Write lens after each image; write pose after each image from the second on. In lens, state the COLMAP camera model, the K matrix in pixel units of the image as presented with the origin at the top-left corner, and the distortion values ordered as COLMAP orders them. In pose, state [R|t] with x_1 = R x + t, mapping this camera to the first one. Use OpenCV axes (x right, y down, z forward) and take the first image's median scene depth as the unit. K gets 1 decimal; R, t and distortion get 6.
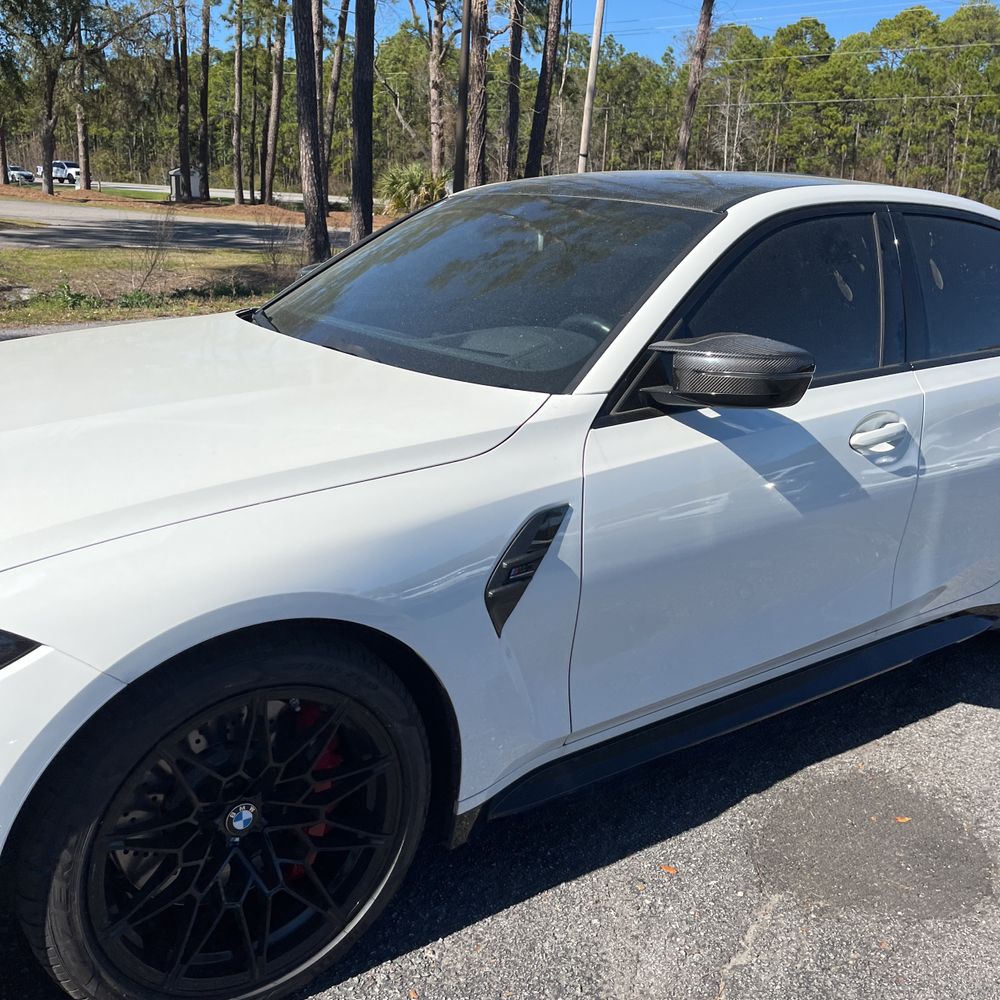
lens RADIAL K [[1020.4, 0, 506.8], [0, 1020.4, 503.4], [0, 0, 1]] dist [0.033763, -0.012821]
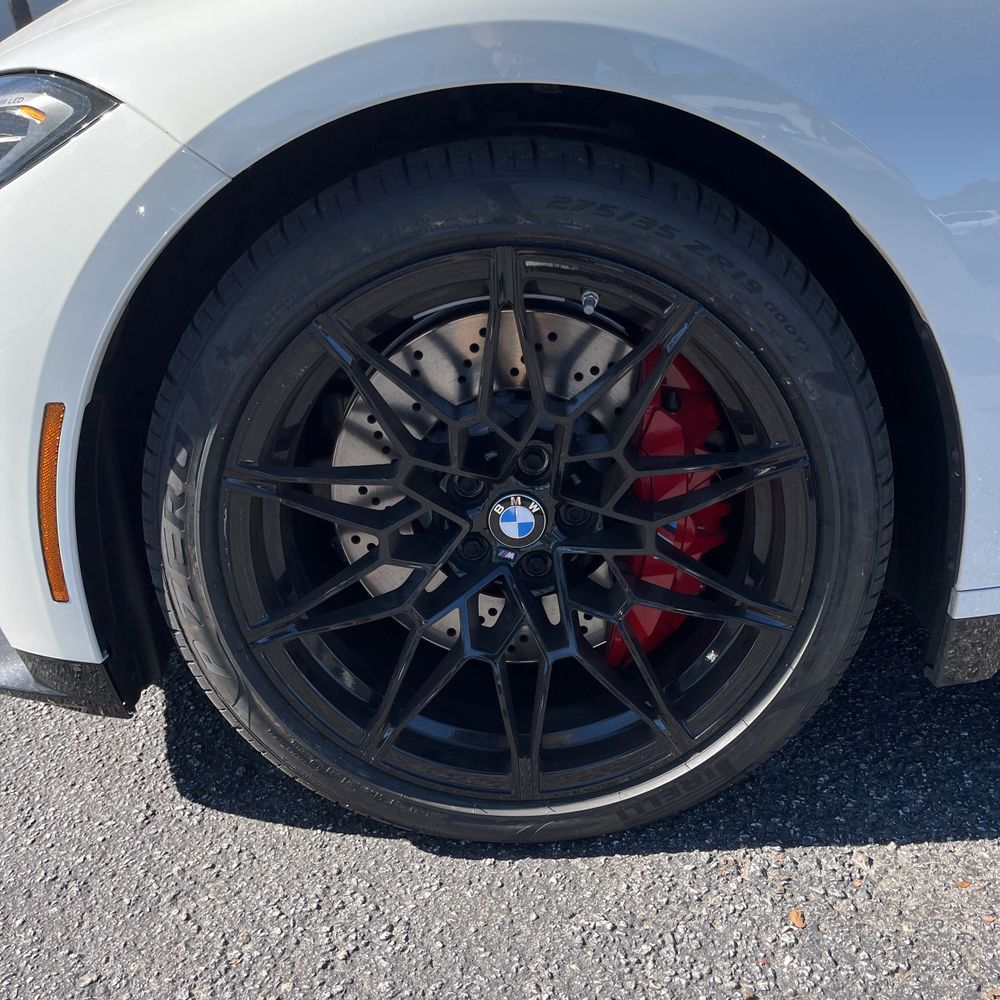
lens RADIAL K [[1010.8, 0, 493.2], [0, 1010.8, 498.6], [0, 0, 1]] dist [0.084409, -0.115885]
pose [[0.799605, 0.116510, -0.589115, 0.062533], [-0.061222, 0.991703, 0.113033, 0.216239], [0.597397, -0.054315, 0.800104, 0.499887]]
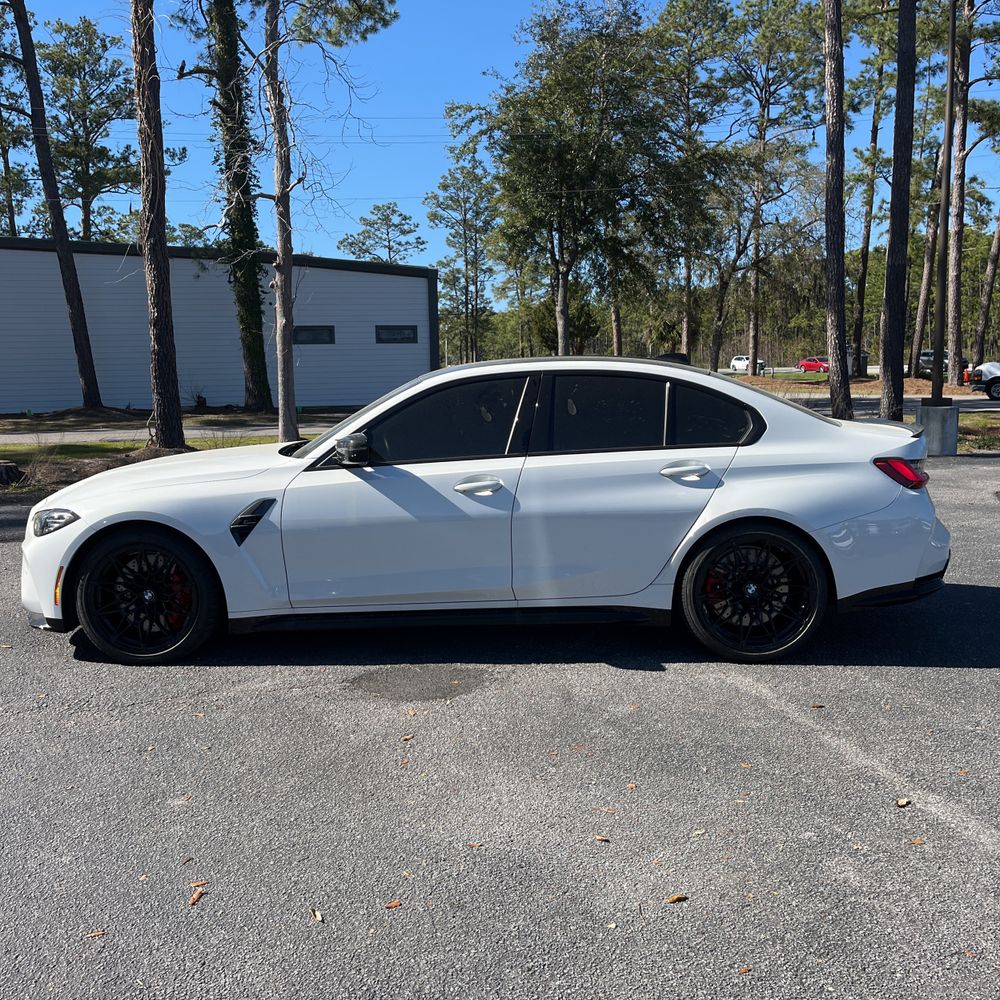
lens RADIAL K [[1022.0, 0, 481.1], [0, 1022.0, 474.2], [0, 0, 1]] dist [0.055393, -0.047828]
pose [[0.781301, -0.005603, -0.624129, 2.162863], [-0.116678, 0.981021, -0.154868, 0.290974], [0.613152, 0.193821, 0.765819, -0.682053]]
